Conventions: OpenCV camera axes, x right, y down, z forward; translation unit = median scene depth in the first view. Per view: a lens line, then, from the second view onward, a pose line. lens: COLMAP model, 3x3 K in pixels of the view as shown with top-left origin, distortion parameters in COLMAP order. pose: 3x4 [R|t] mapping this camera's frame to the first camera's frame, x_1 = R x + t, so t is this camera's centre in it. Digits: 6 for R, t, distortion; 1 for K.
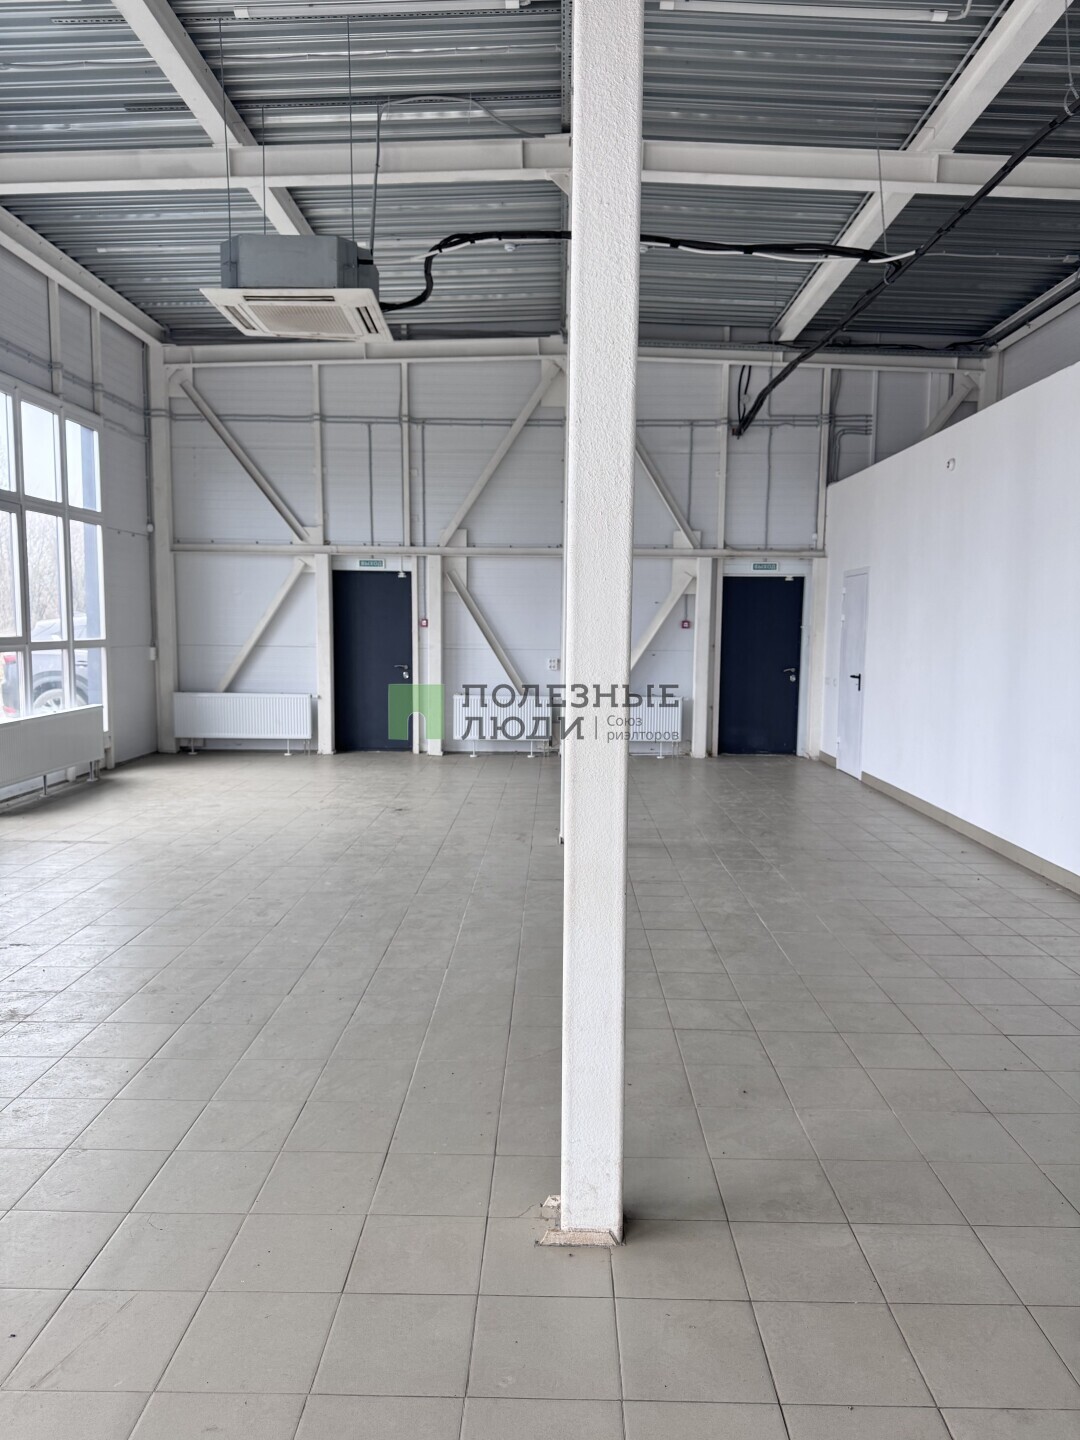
lens RADIAL K [[1005.5, 0, 542.6], [0, 1005.5, 726.9], [0, 0, 1]] dist [0.121324, -0.192648]
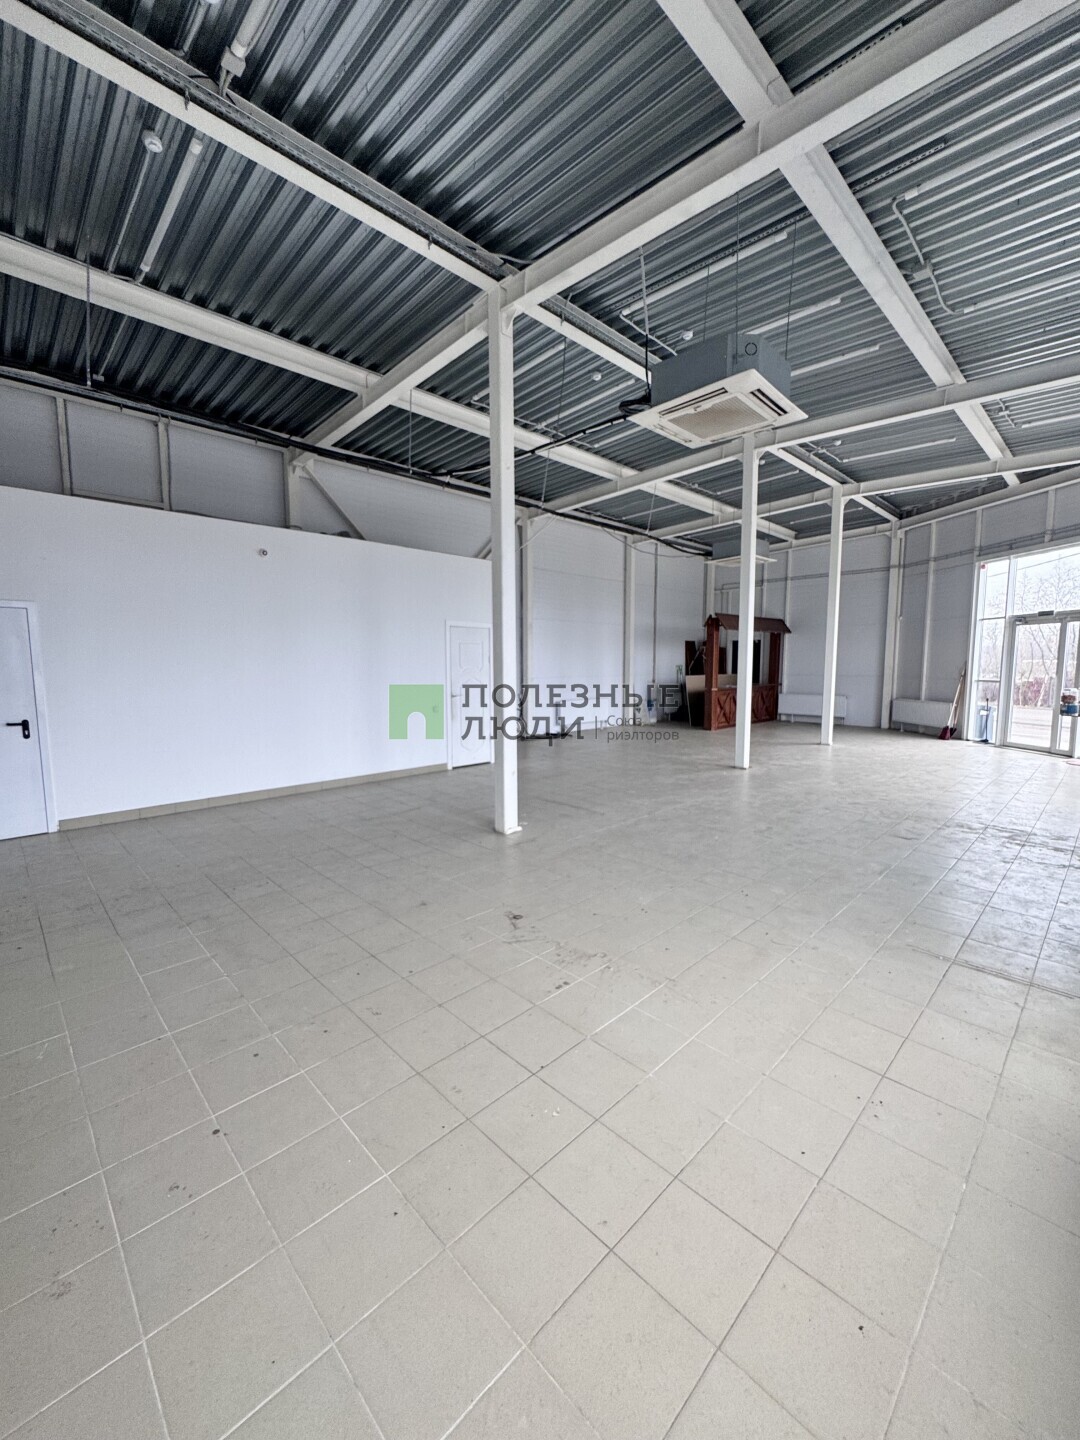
lens RADIAL K [[580.2, 0, 540.0], [0, 580.2, 720.0], [0, 0, 1]] dist [-0.002596, -0.000181]
pose [[-0.708706, -0.078206, 0.701156, -0.363641], [0.068750, 0.981452, 0.178959, -0.112120], [-0.702147, 0.175033, -0.690184, 1.029112]]
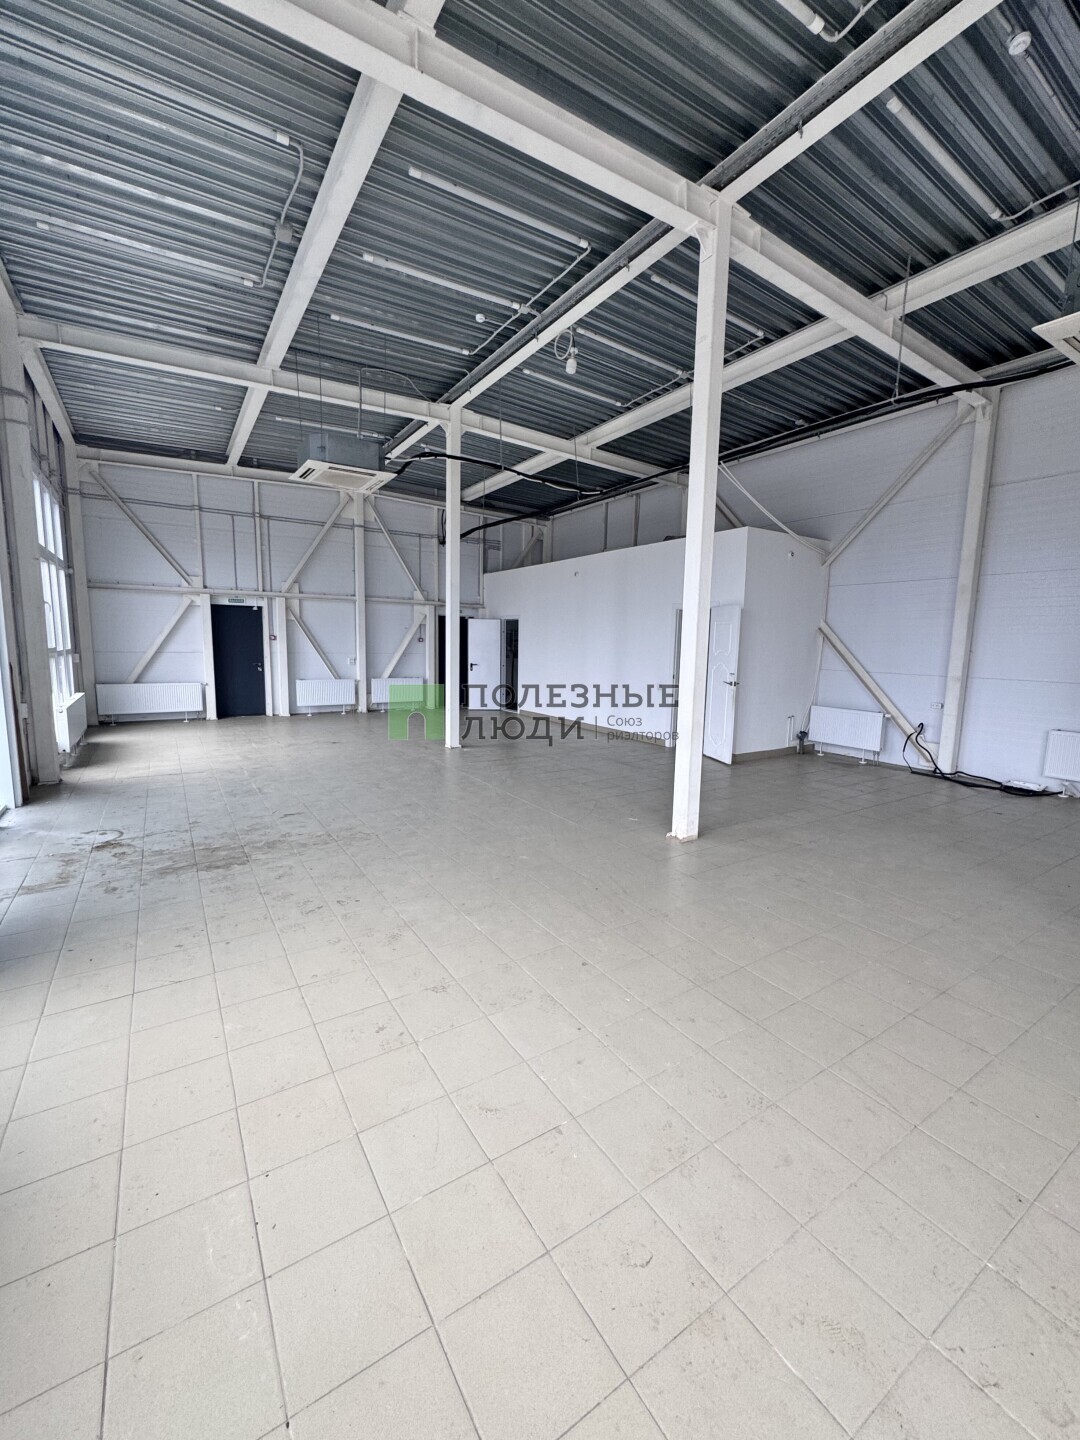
lens RADIAL K [[589.2, 0, 536.8], [0, 589.2, 719.1], [0, 0, 1]] dist [0.001201, 0.000125]
pose [[0.835569, -0.066593, 0.545334, -0.337922], [0.046038, 0.997622, 0.051283, 0.001997], [-0.547453, -0.017744, 0.836649, -0.070163]]
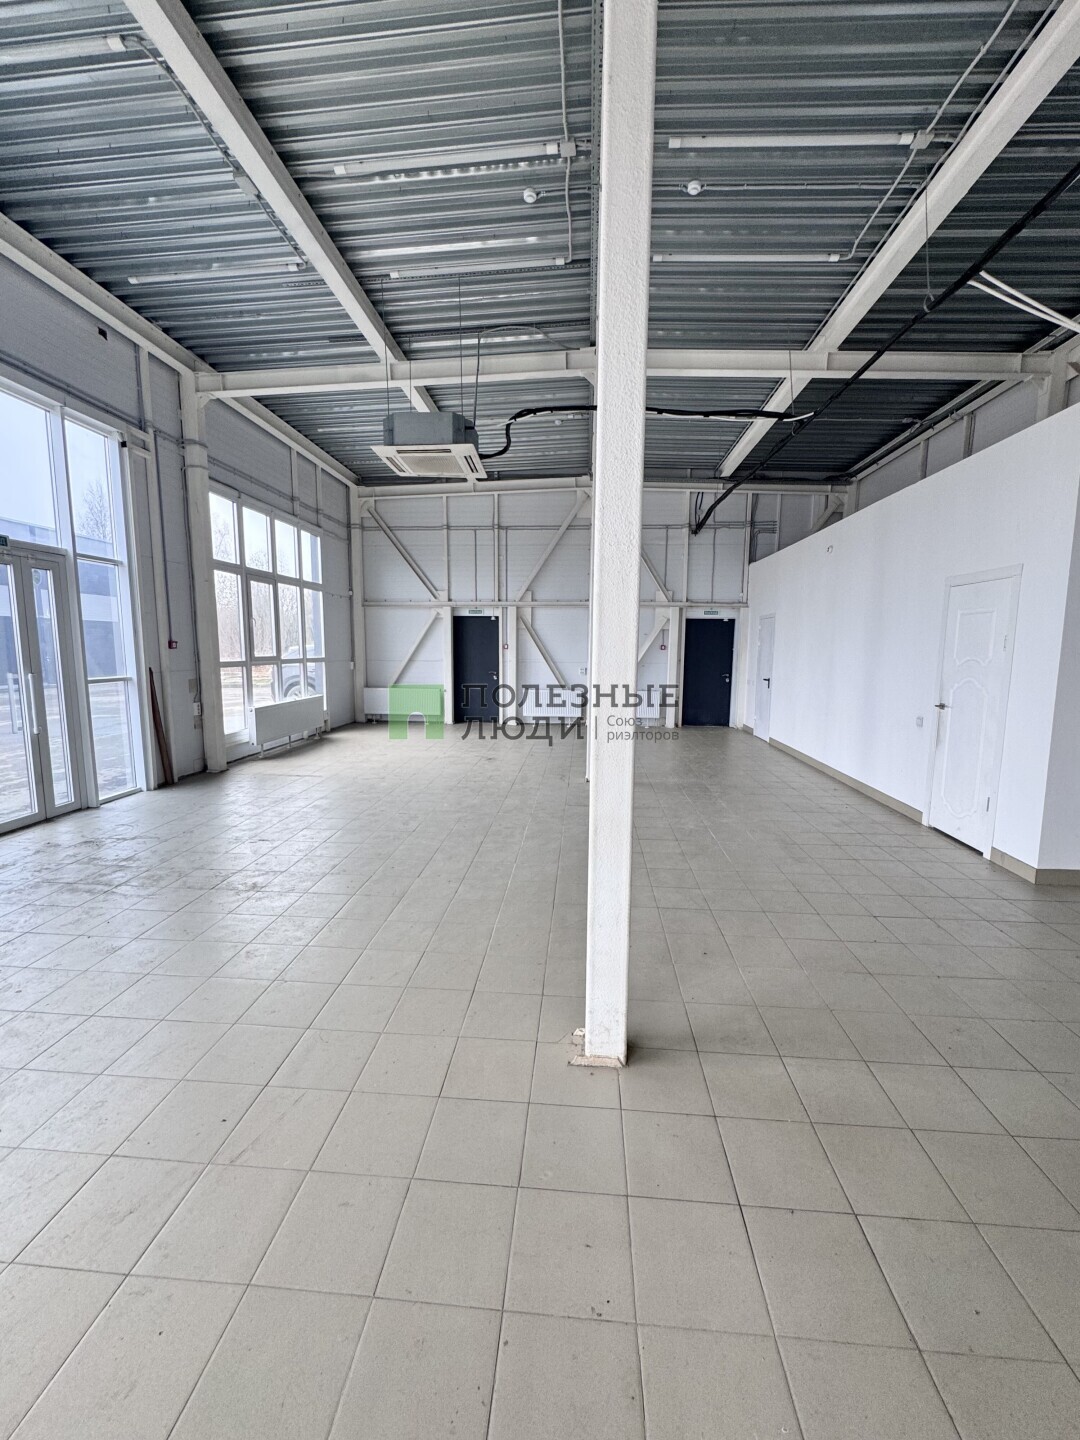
lens RADIAL K [[577.7, 0, 540.0], [0, 577.7, 720.0], [0, 0, 1]] dist [-0.001541, 0.000048]
pose [[0.998028, 0.006909, -0.062392, 0.000228], [-0.005382, 0.999683, 0.024615, -0.005246], [0.062542, -0.024231, 0.997748, 0.040500]]
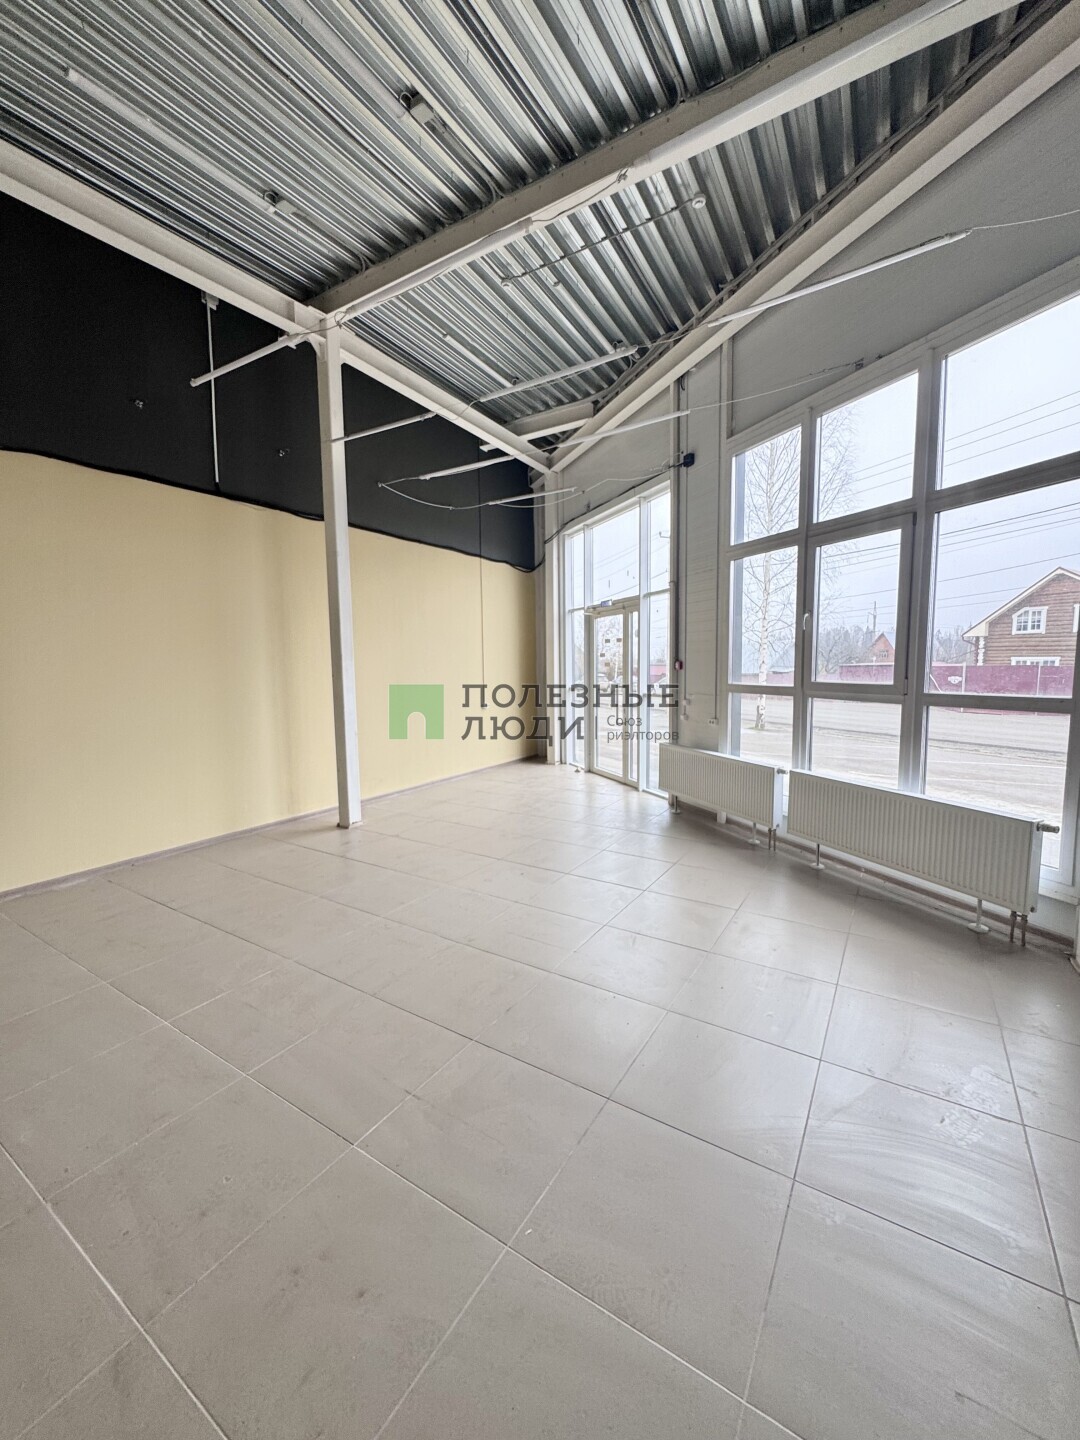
lens RADIAL K [[577.7, 0, 540.0], [0, 577.7, 720.0], [0, 0, 1]] dist [-0.001541, 0.000048]
pose [[-0.909510, 0.040668, -0.413687, -0.059100], [-0.038536, 0.982668, 0.181325, -0.110659], [0.413891, 0.180859, -0.892180, 1.088607]]
